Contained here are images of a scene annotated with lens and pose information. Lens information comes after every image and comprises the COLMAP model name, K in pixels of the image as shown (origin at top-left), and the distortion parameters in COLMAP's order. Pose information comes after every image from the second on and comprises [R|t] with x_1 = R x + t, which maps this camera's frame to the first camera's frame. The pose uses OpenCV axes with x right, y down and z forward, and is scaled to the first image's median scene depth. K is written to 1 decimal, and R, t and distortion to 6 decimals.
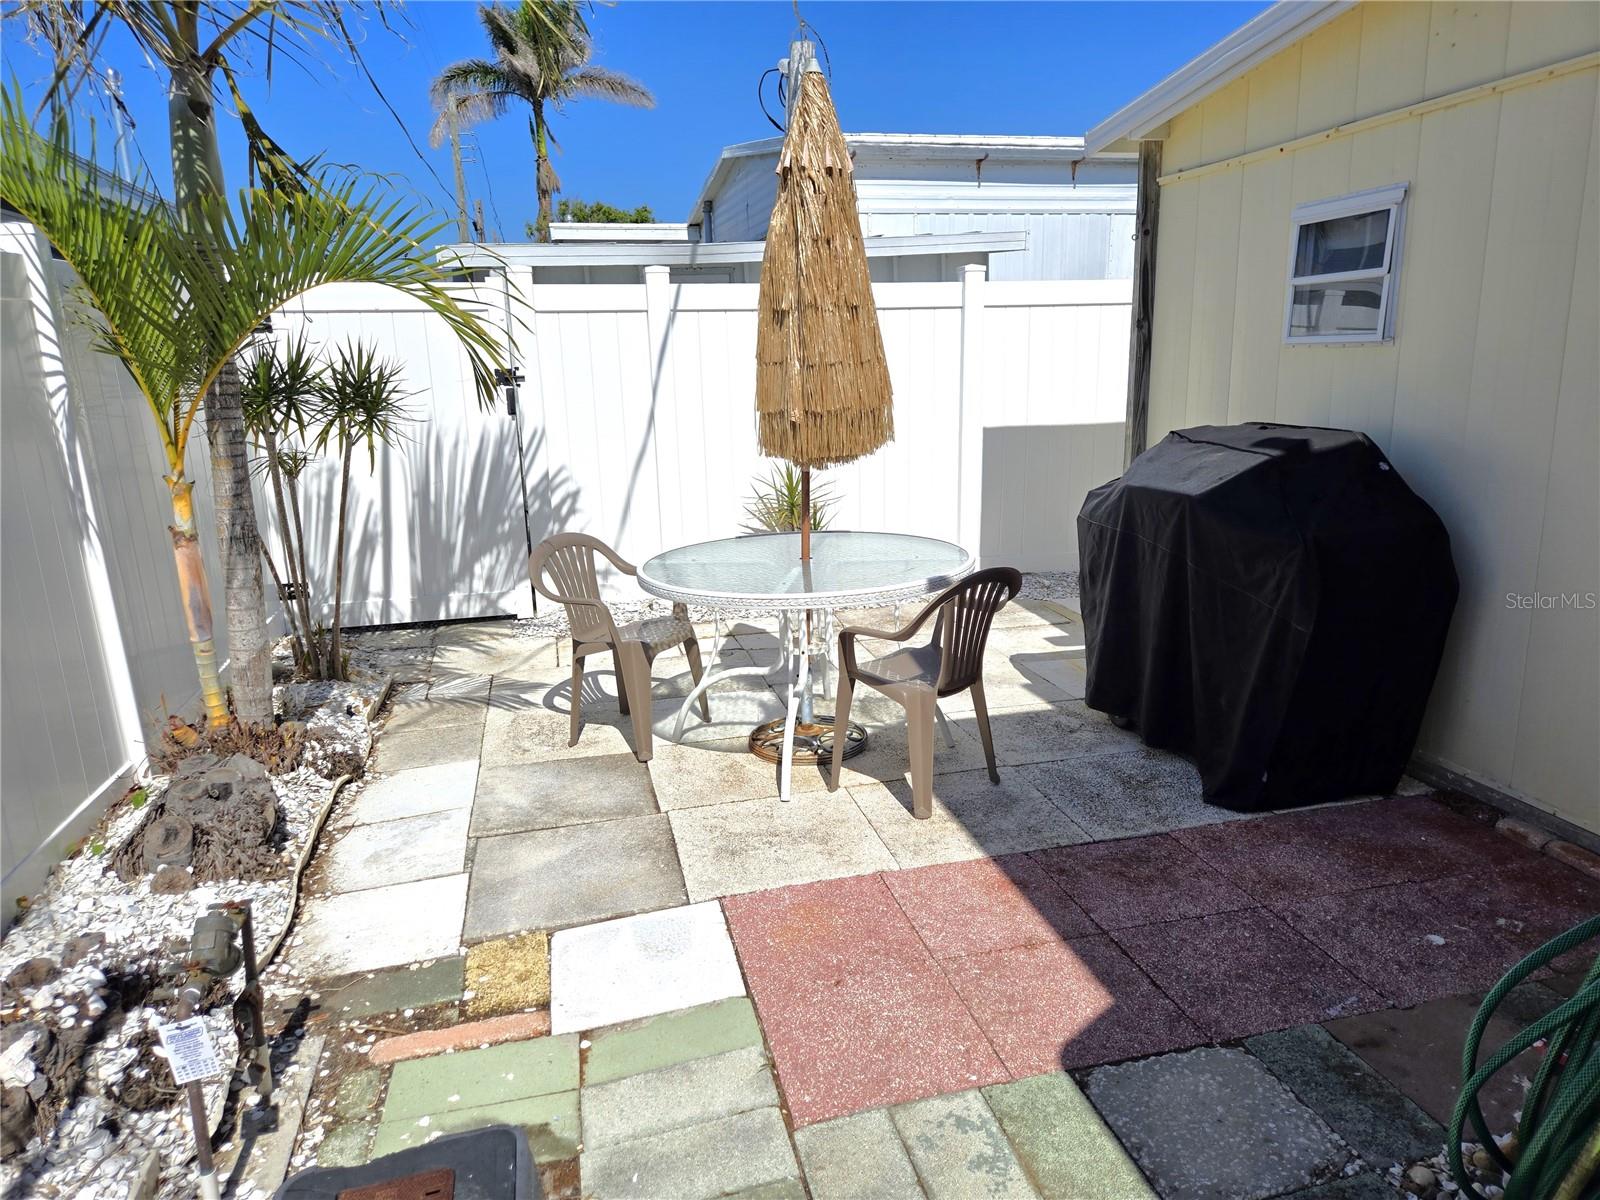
lens RADIAL K [[1064.1, 0, 800.0], [0, 1064.1, 600.0], [0, 0, 1]] dist [0.063220, -0.000119]
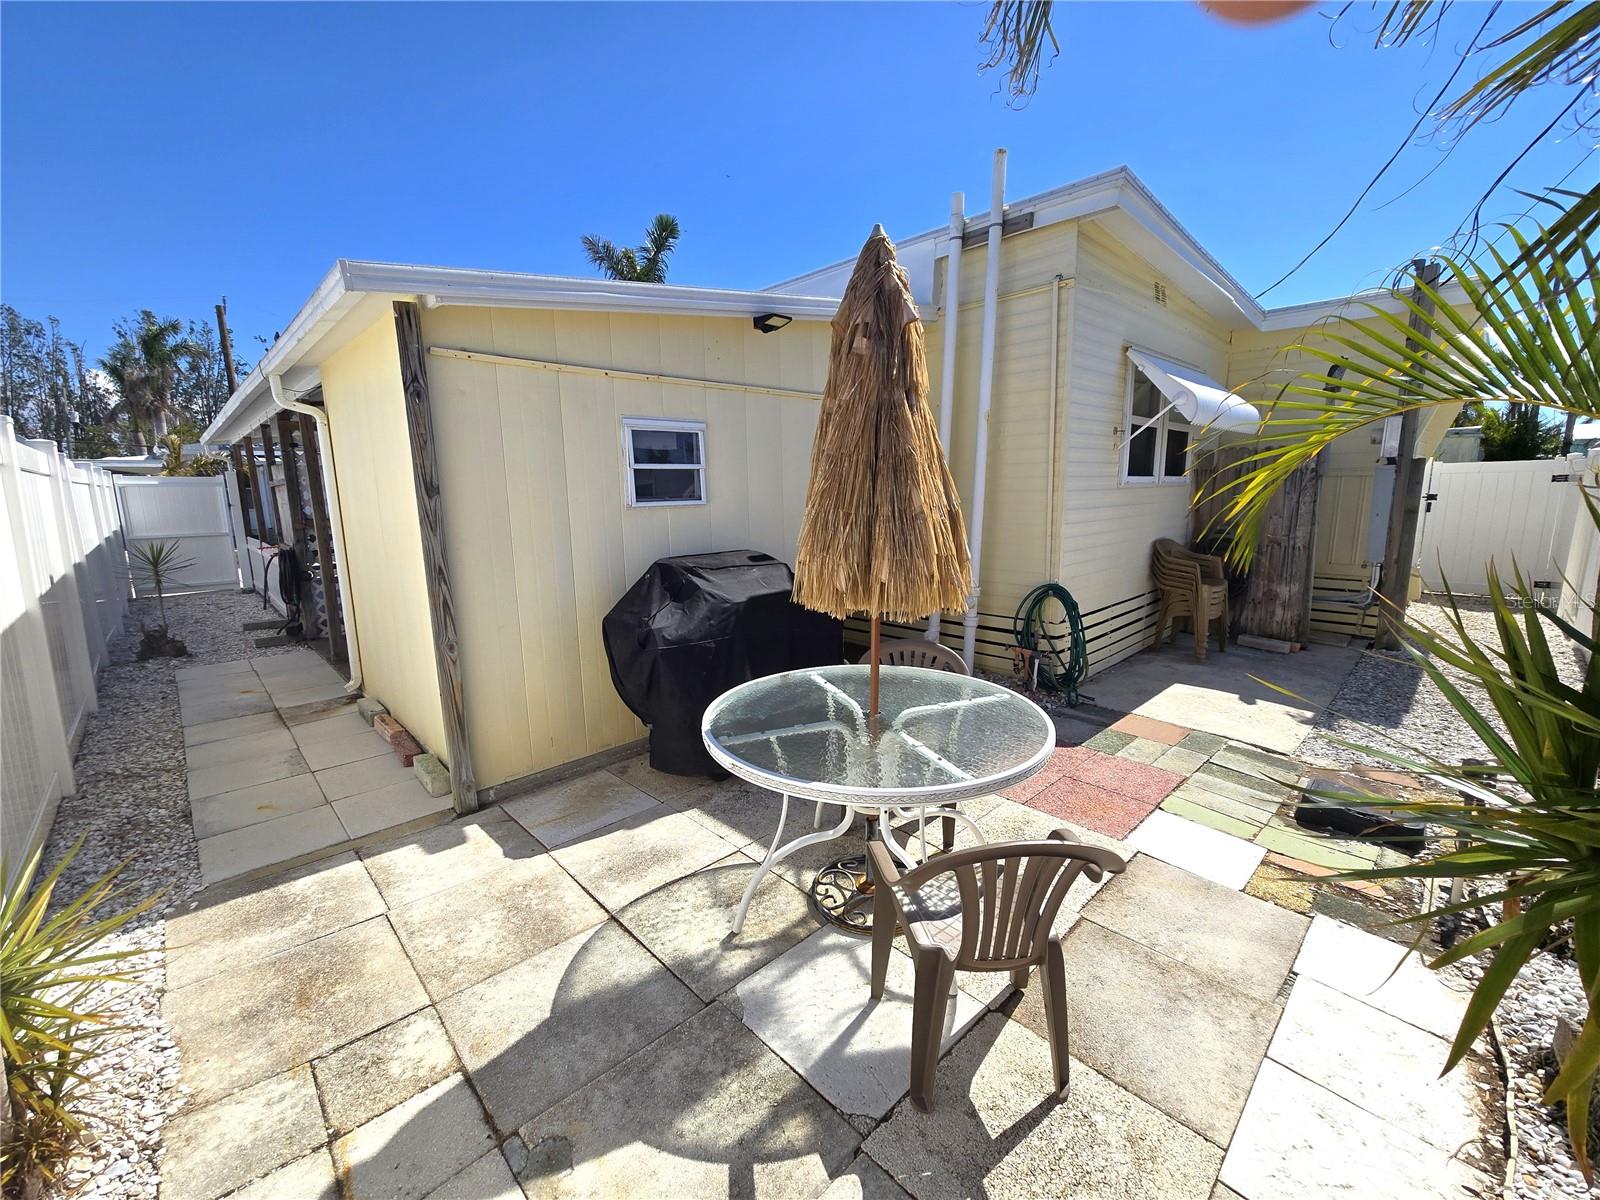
lens RADIAL K [[655.8, 0, 804.1], [0, 655.8, 604.3], [0, 0, 1]] dist [-0.000957, 0.001214]
pose [[-0.509441, -0.128295, 0.850888, -0.542552], [0.211855, 0.939687, 0.268525, -0.361639], [-0.834019, 0.317062, -0.451536, 1.505950]]
